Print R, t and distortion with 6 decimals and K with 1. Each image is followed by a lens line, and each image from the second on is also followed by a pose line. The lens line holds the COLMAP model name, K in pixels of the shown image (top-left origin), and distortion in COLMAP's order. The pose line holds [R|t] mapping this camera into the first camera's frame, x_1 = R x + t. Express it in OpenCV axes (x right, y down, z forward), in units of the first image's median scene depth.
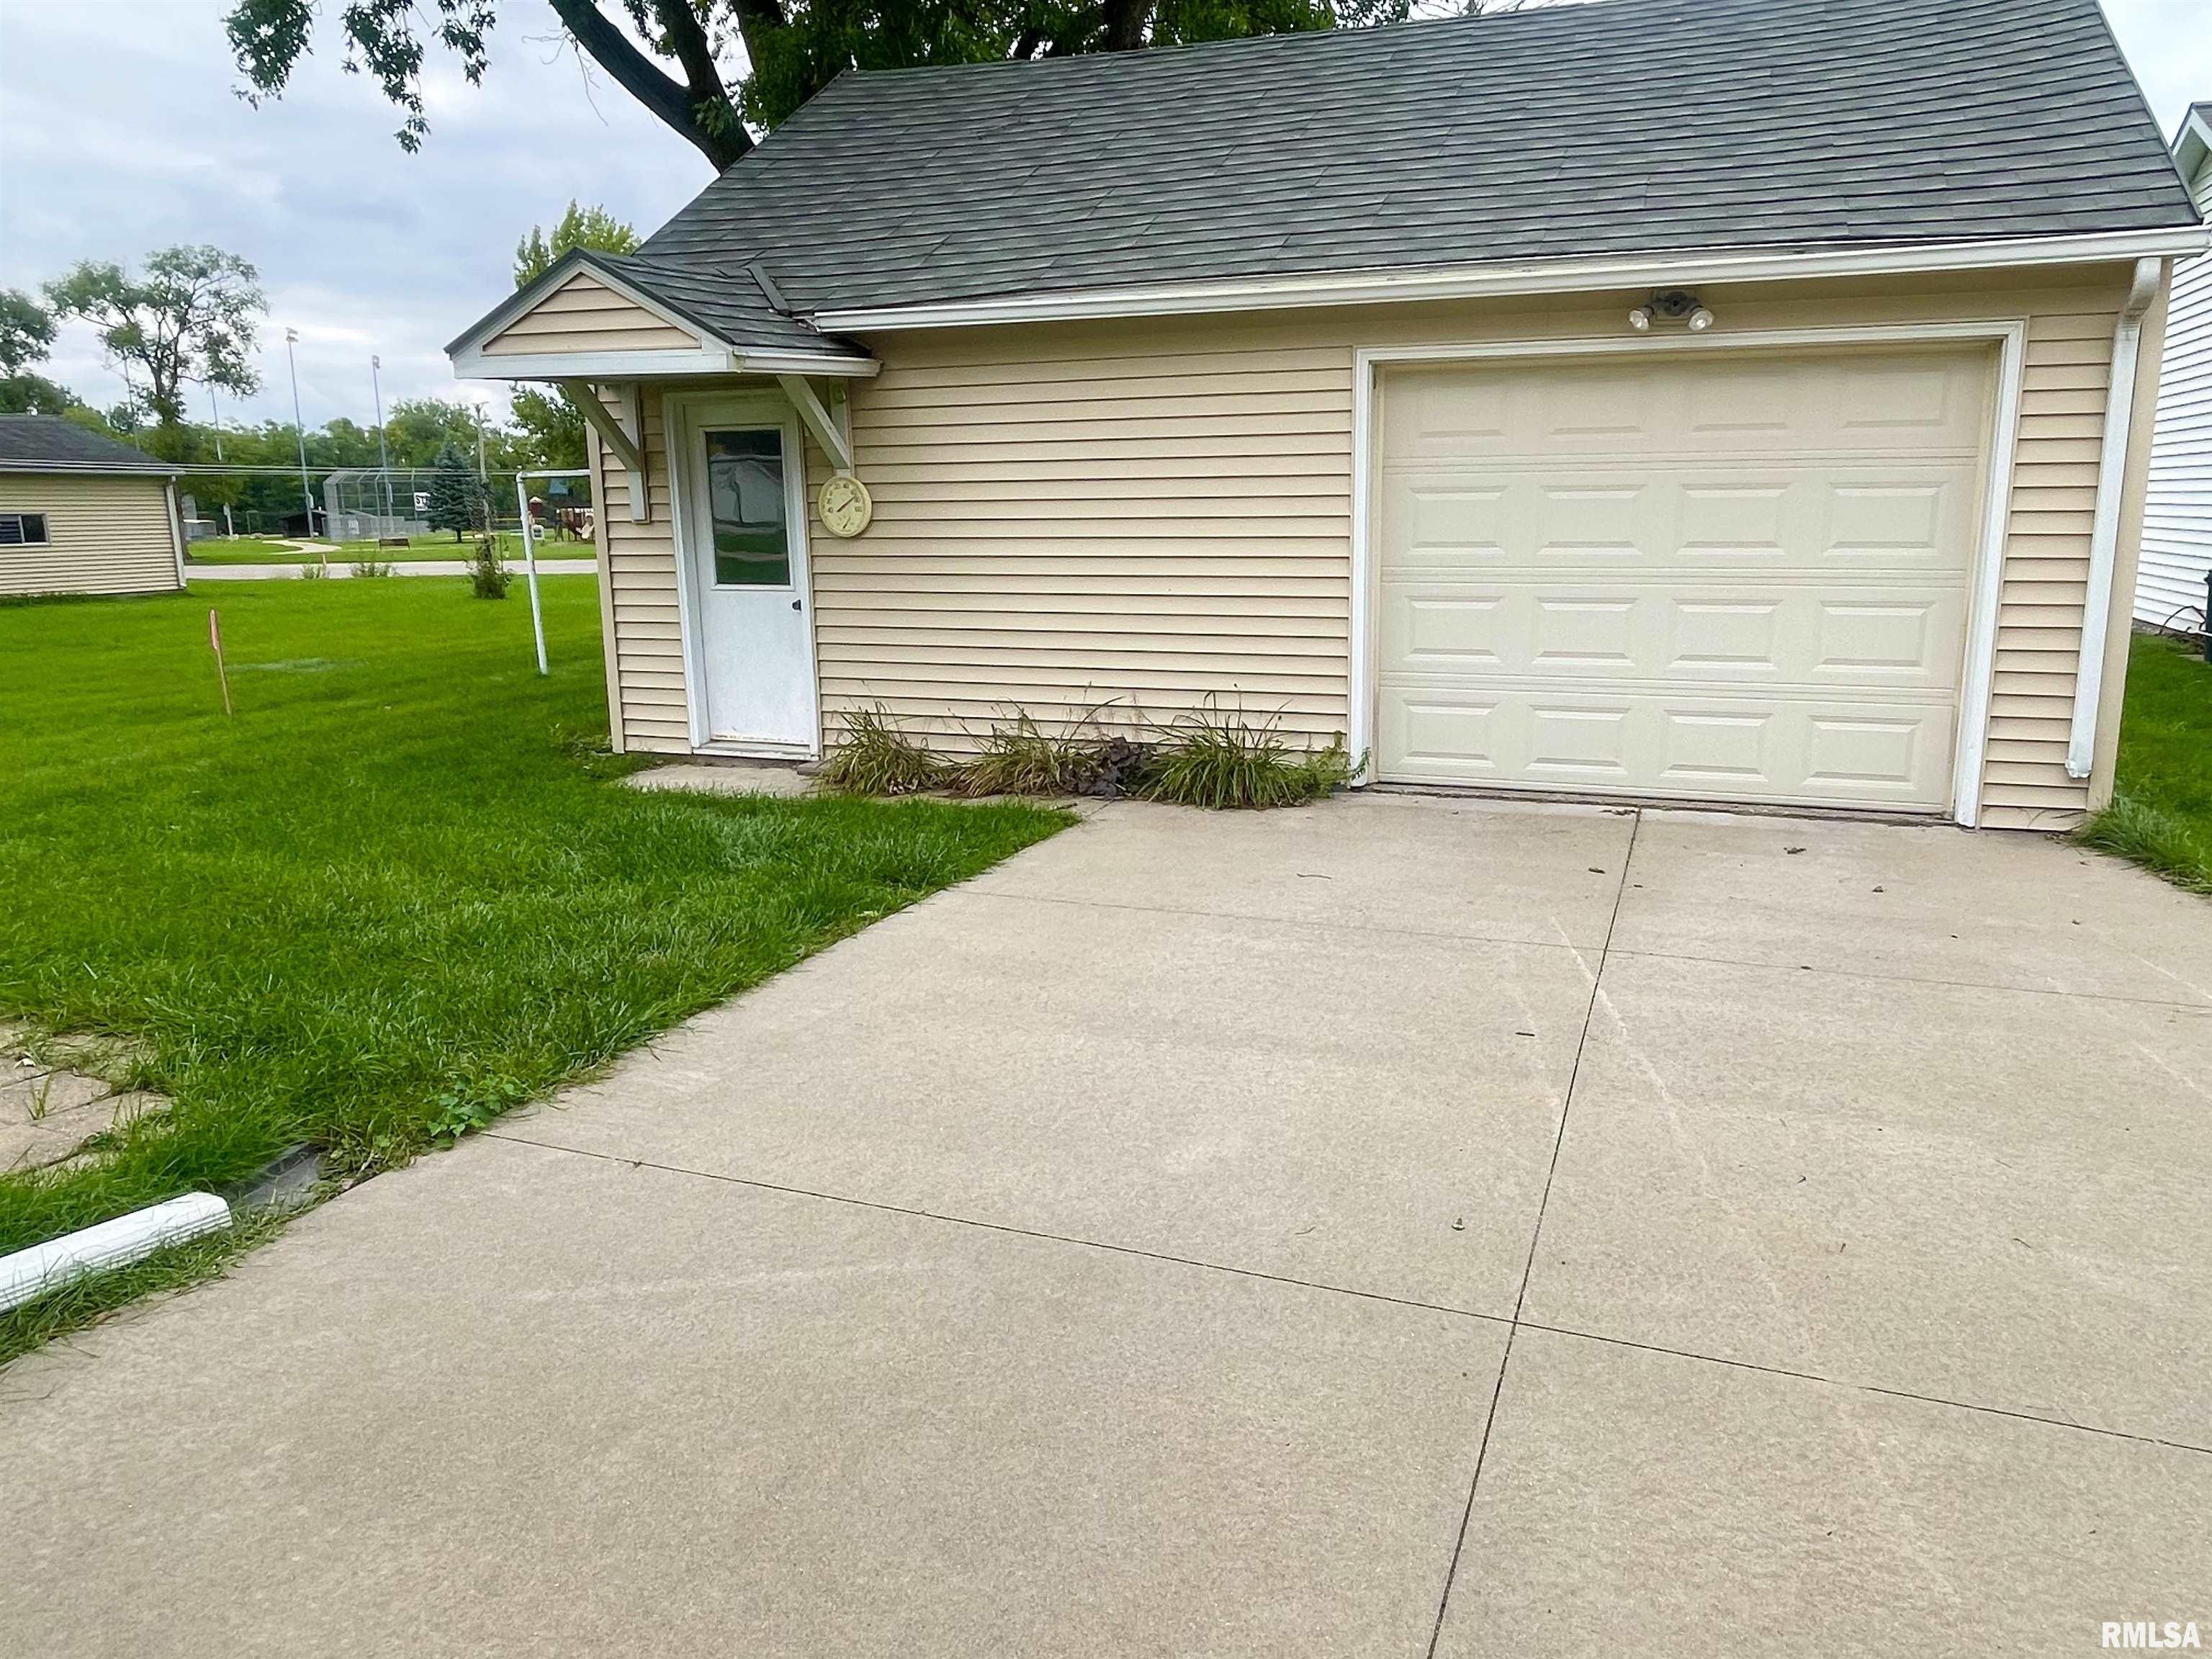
lens RADIAL K [[1470.0, 0, 1106.5], [0, 1470.0, 823.3], [0, 0, 1]] dist [-0.008018, -0.002648]
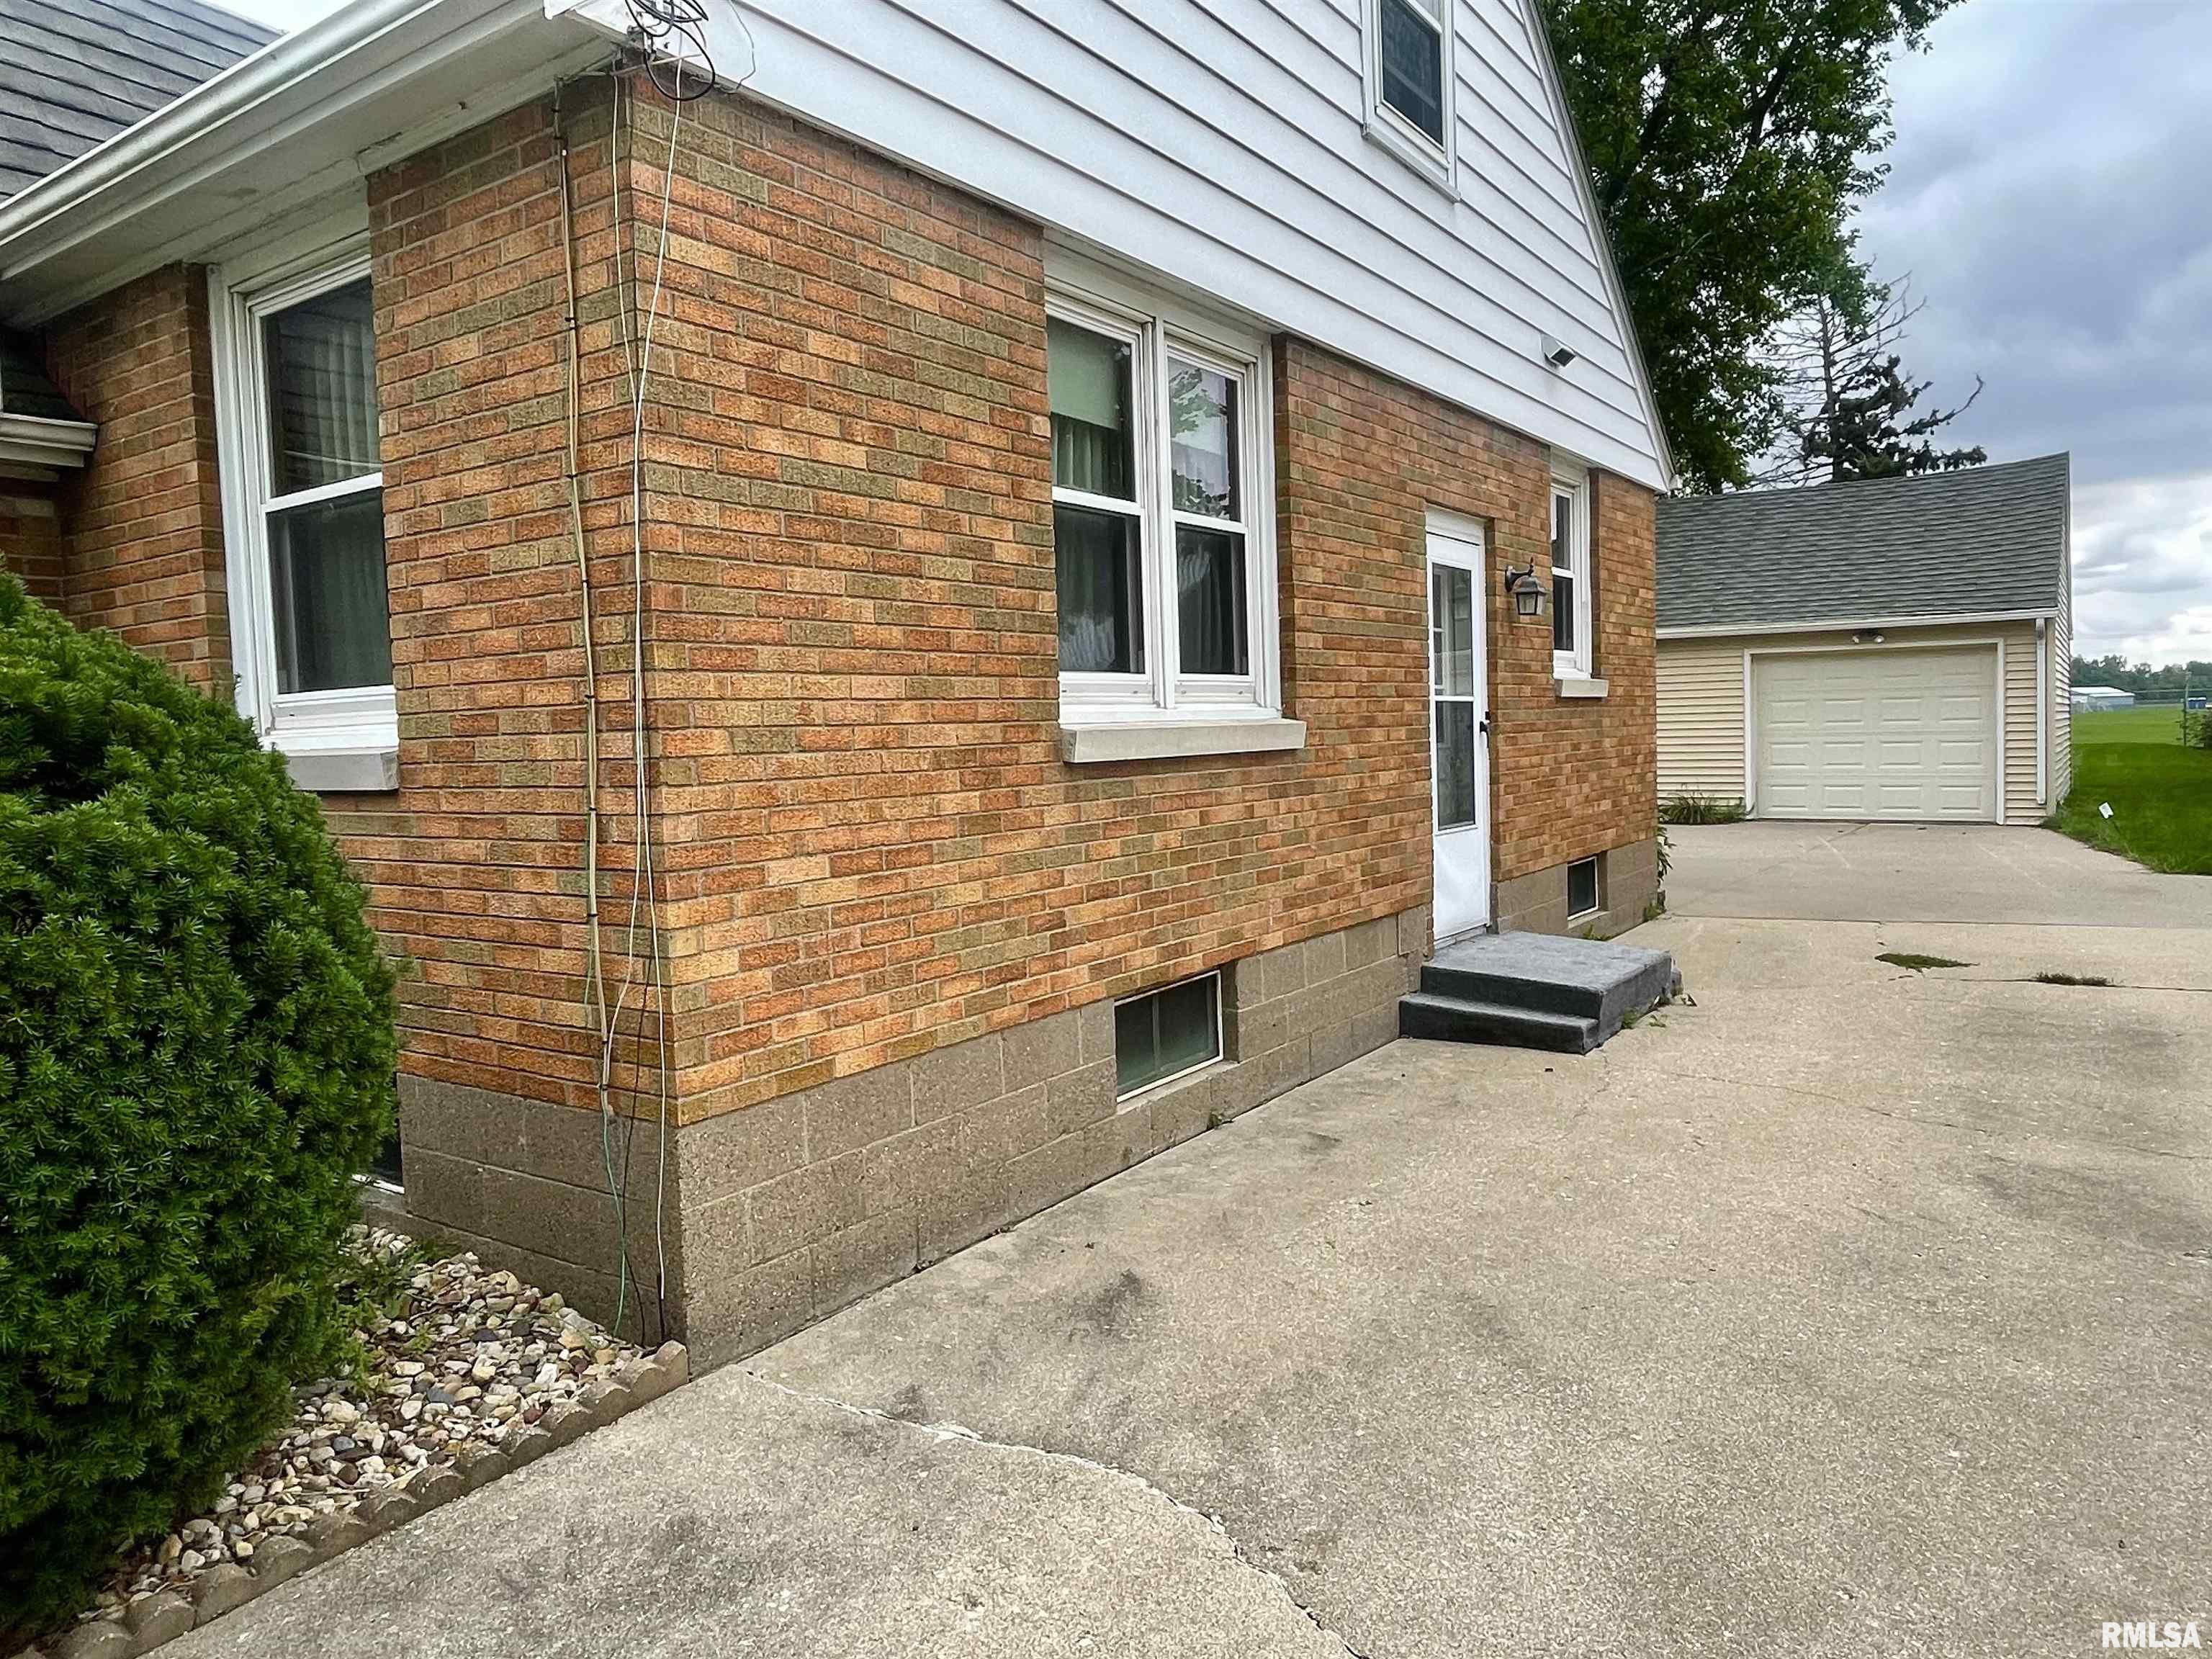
lens RADIAL K [[1470.0, 0, 1110.9], [0, 1470.0, 820.8], [0, 0, 1]] dist [-0.008018, -0.002648]
pose [[0.972032, 0.000457, -0.234849, -0.334519], [-0.034413, 0.989481, -0.140510, 0.411367], [0.232314, 0.144662, 0.961823, -1.851427]]
